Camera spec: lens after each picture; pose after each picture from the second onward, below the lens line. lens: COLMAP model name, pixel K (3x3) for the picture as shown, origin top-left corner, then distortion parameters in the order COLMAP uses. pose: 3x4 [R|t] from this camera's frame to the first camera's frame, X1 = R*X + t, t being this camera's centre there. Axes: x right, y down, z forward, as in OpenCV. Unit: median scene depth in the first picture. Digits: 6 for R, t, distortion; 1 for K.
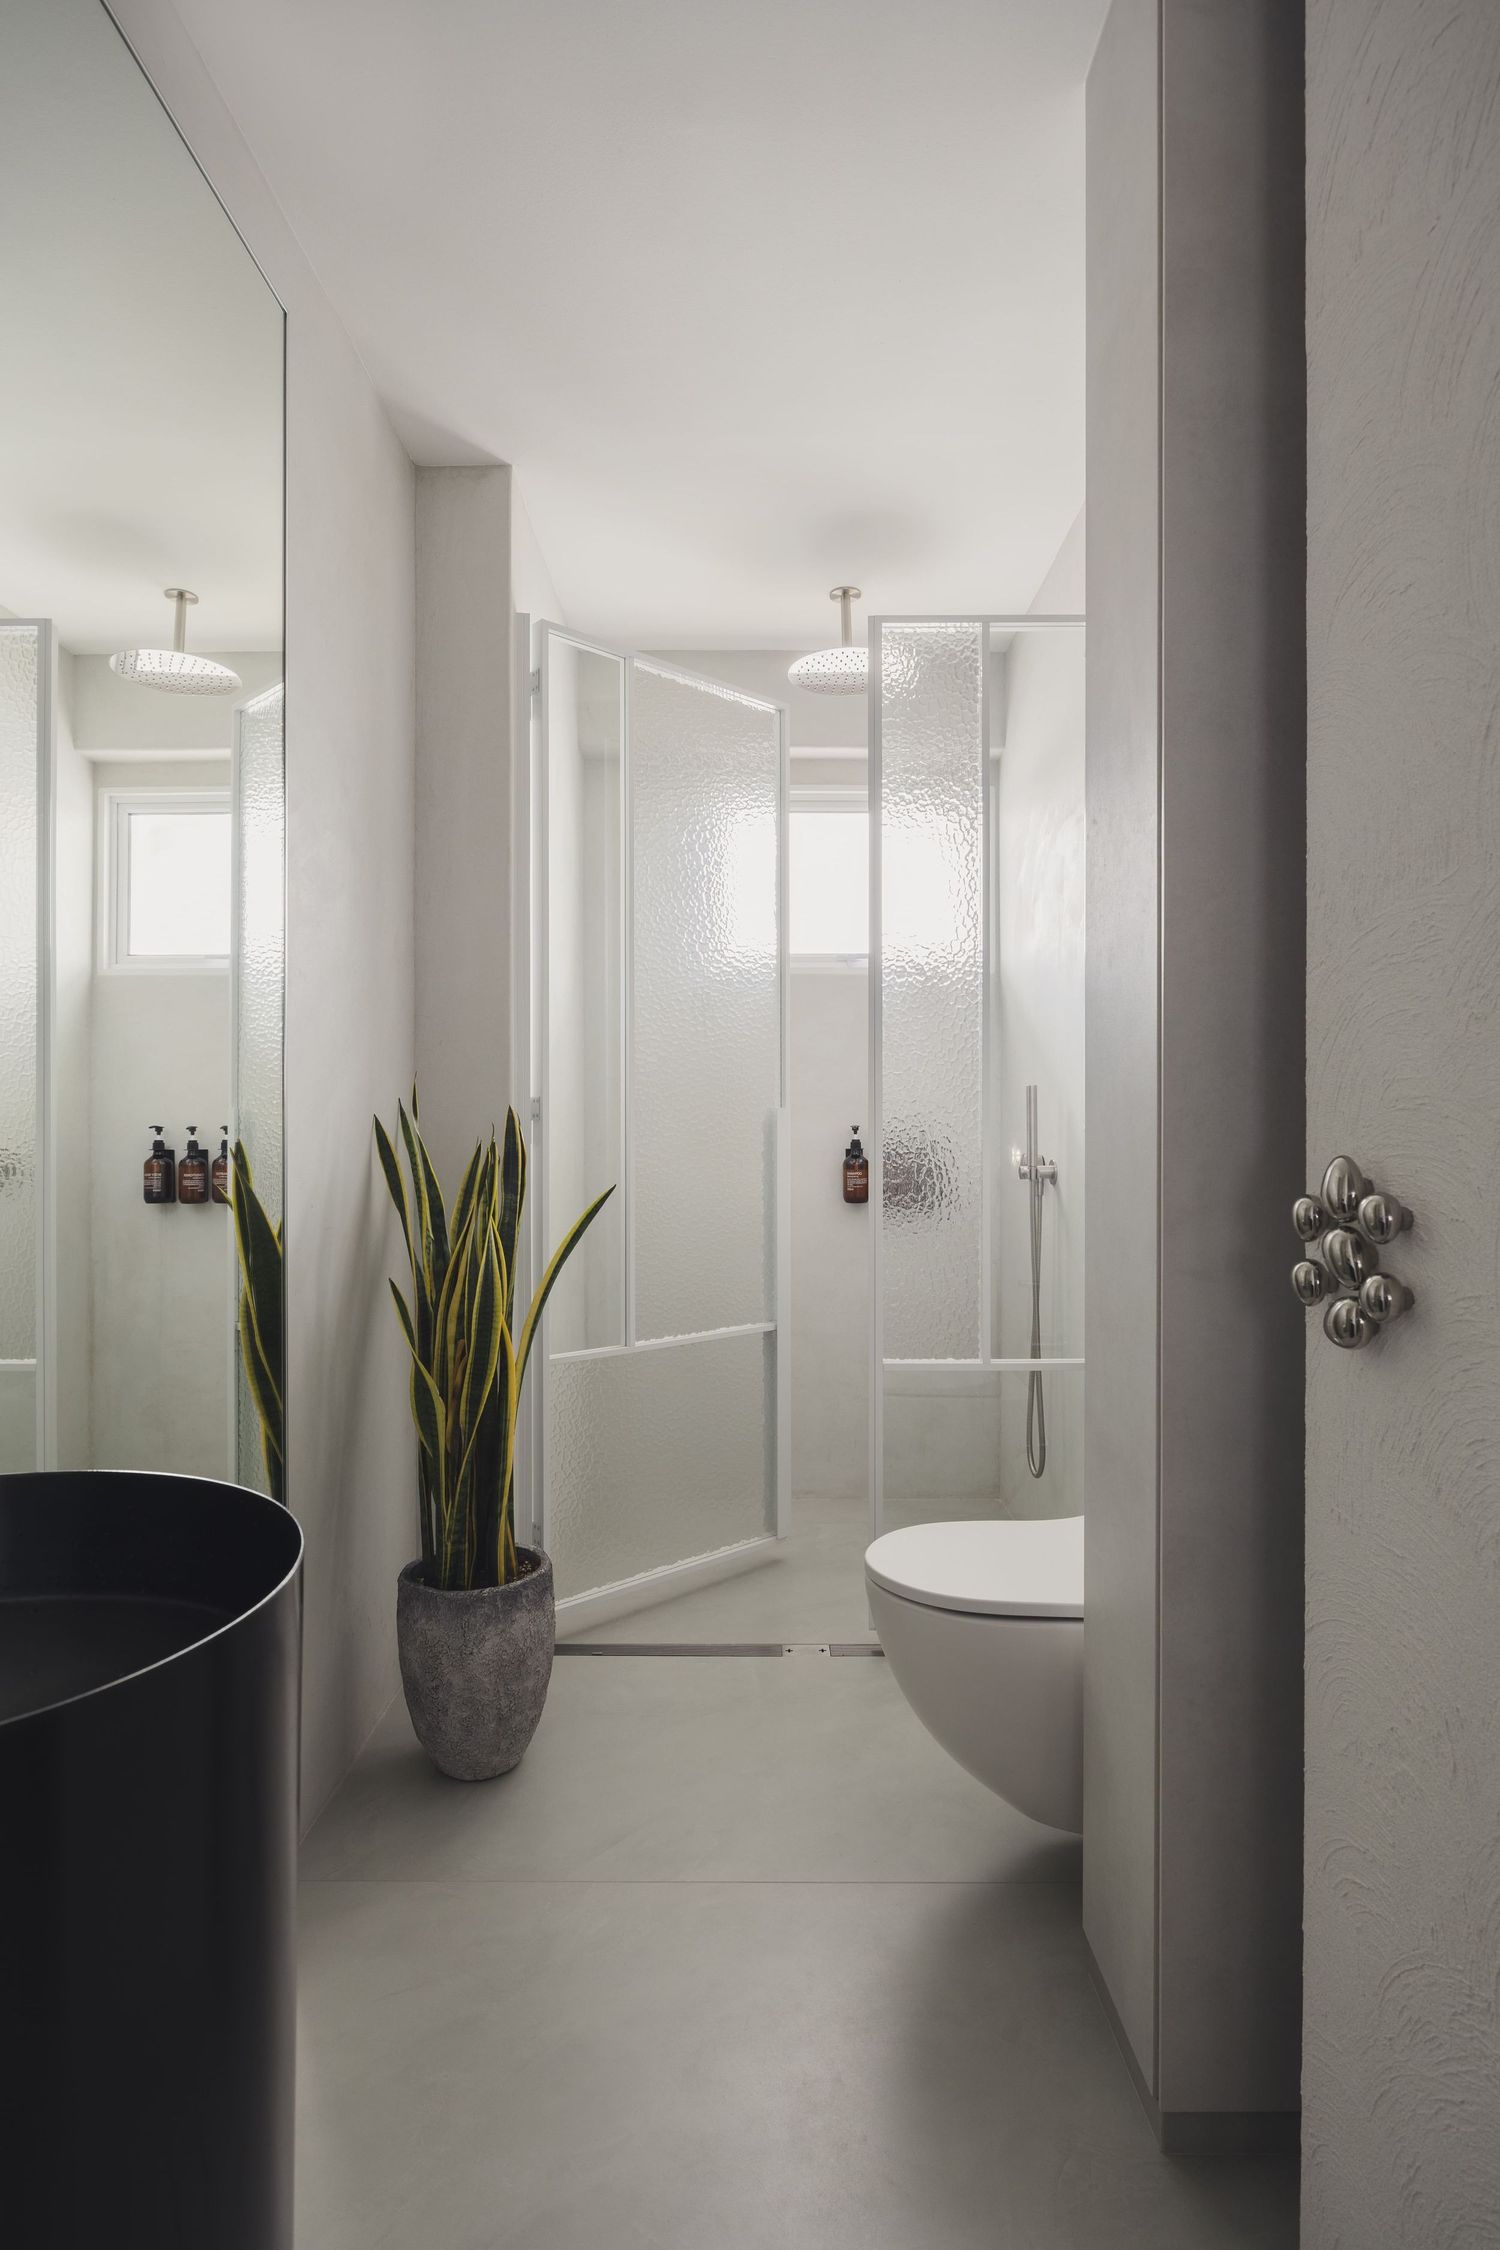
lens RADIAL K [[1124.5, 0, 750.0], [0, 1124.5, 1125.0], [0, 0, 1]] dist [-0.003125, -0.000272]
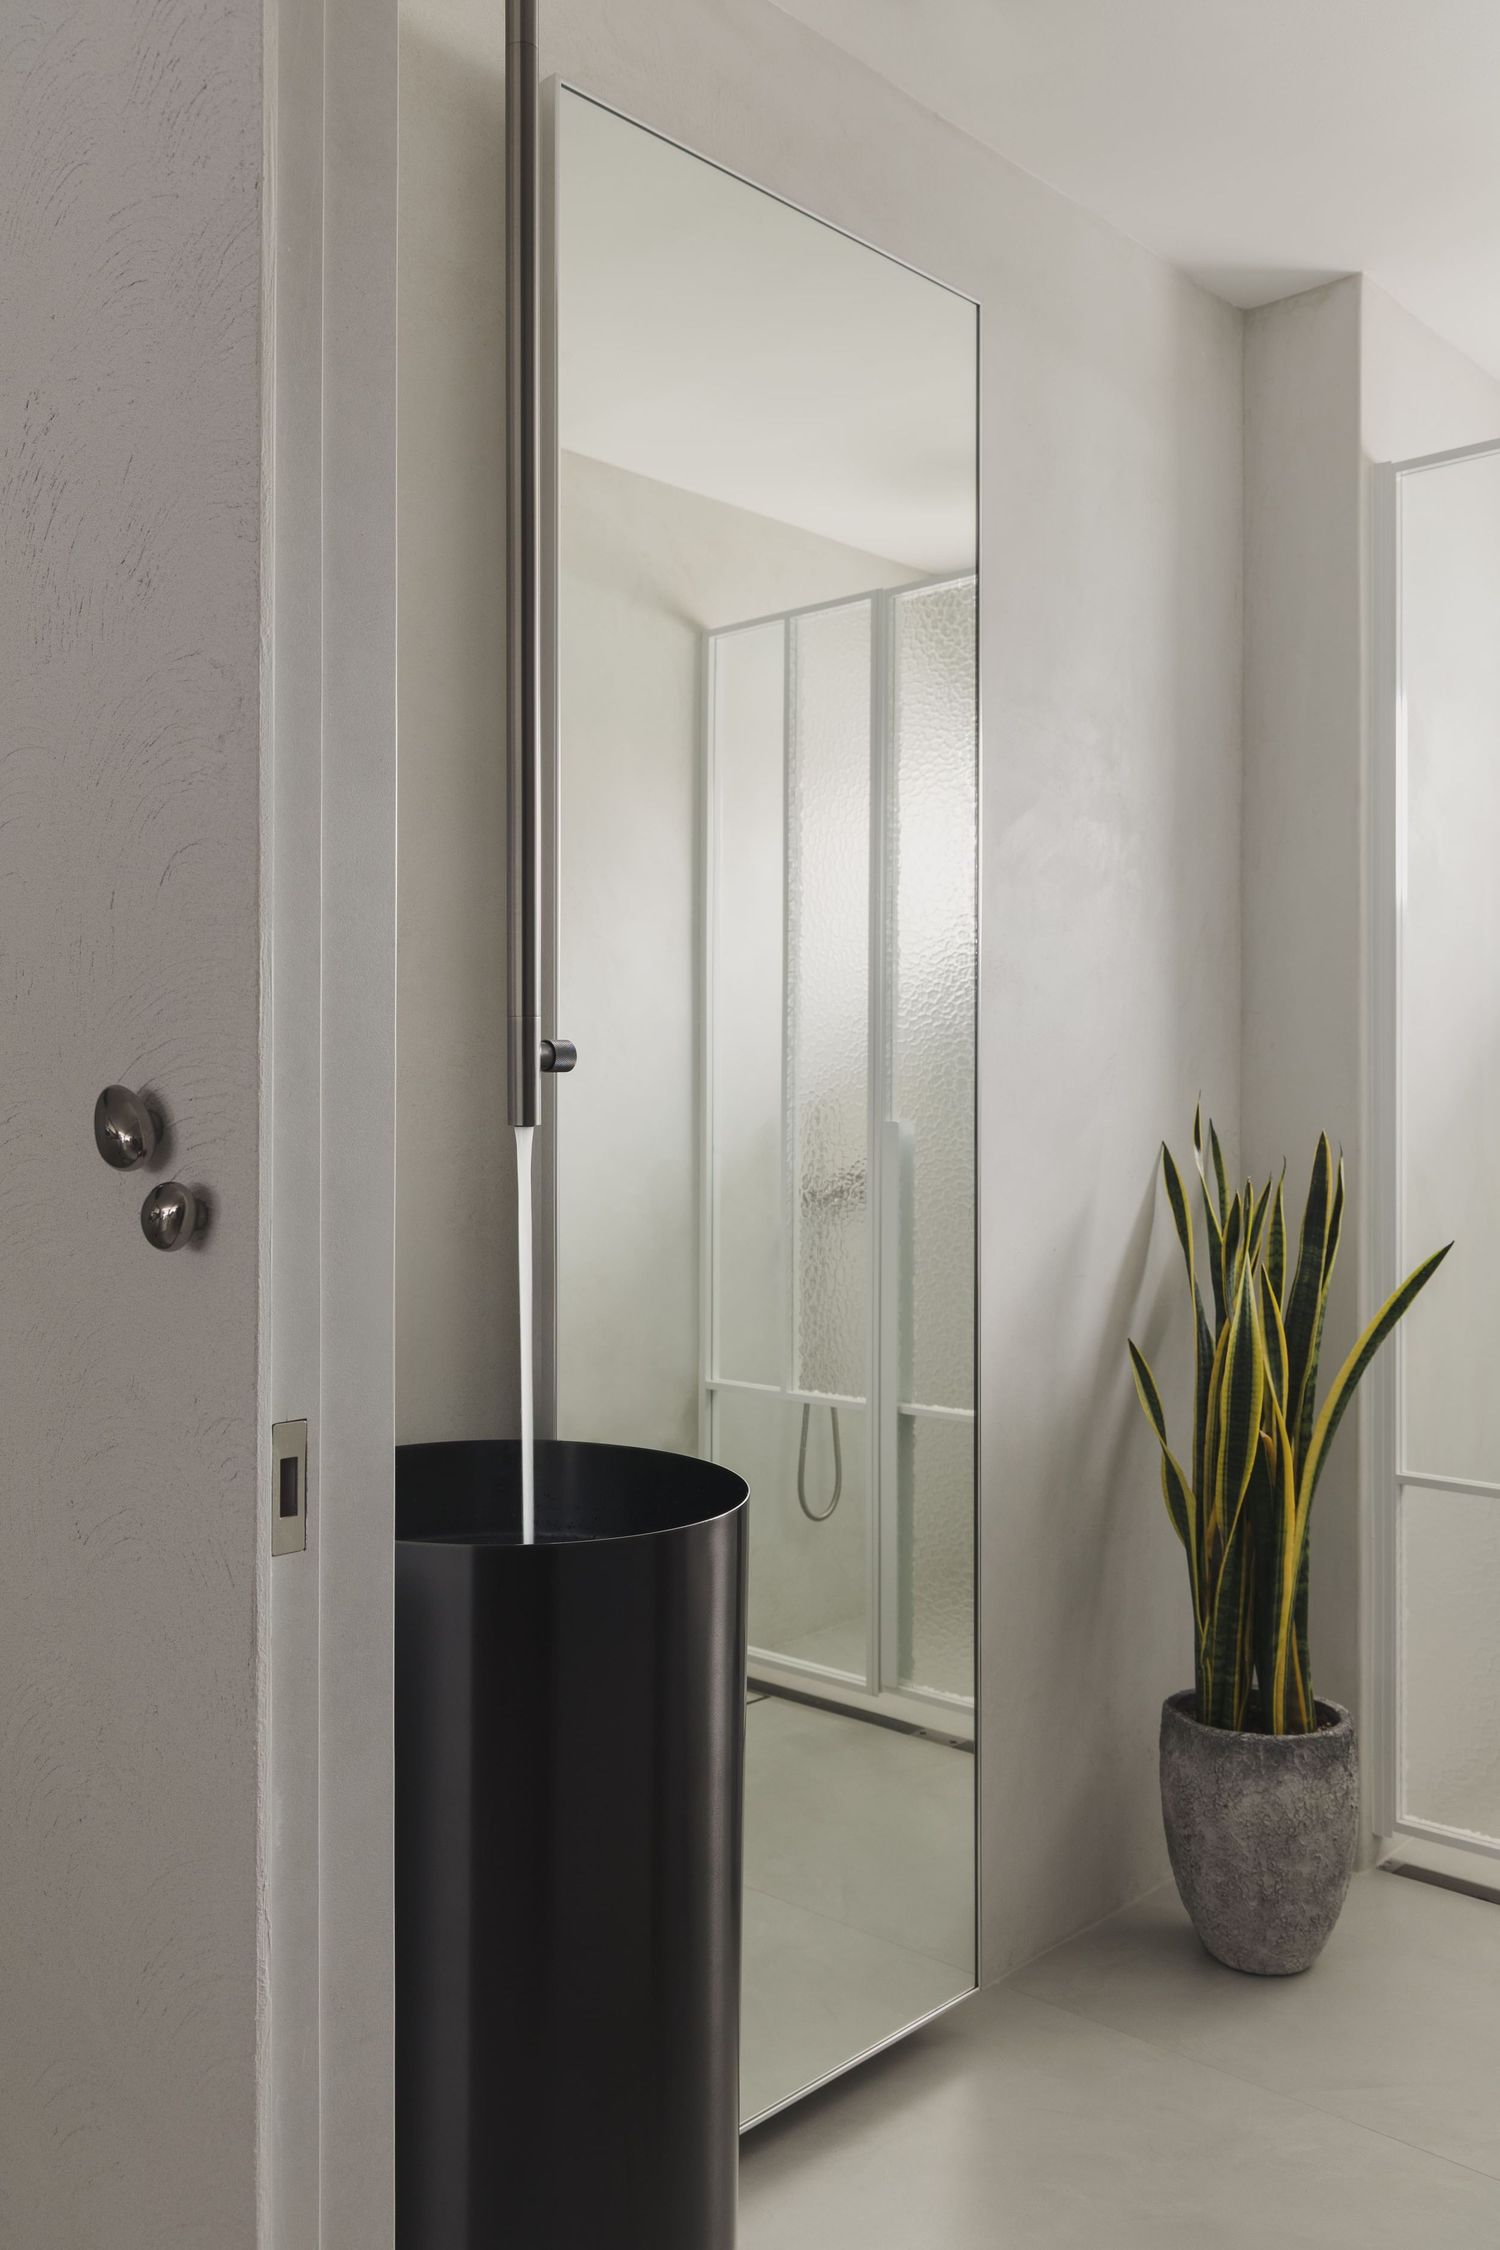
lens RADIAL K [[1687.1, 0, 750.0], [0, 1687.1, 1125.0], [0, 0, 1]] dist [-0.001524, 0.005254]
pose [[0.753215, 0.004229, -0.657761, 0.290594], [-0.003255, 0.999991, 0.002701, -0.026966], [0.657767, 0.000106, 0.753222, -0.149293]]
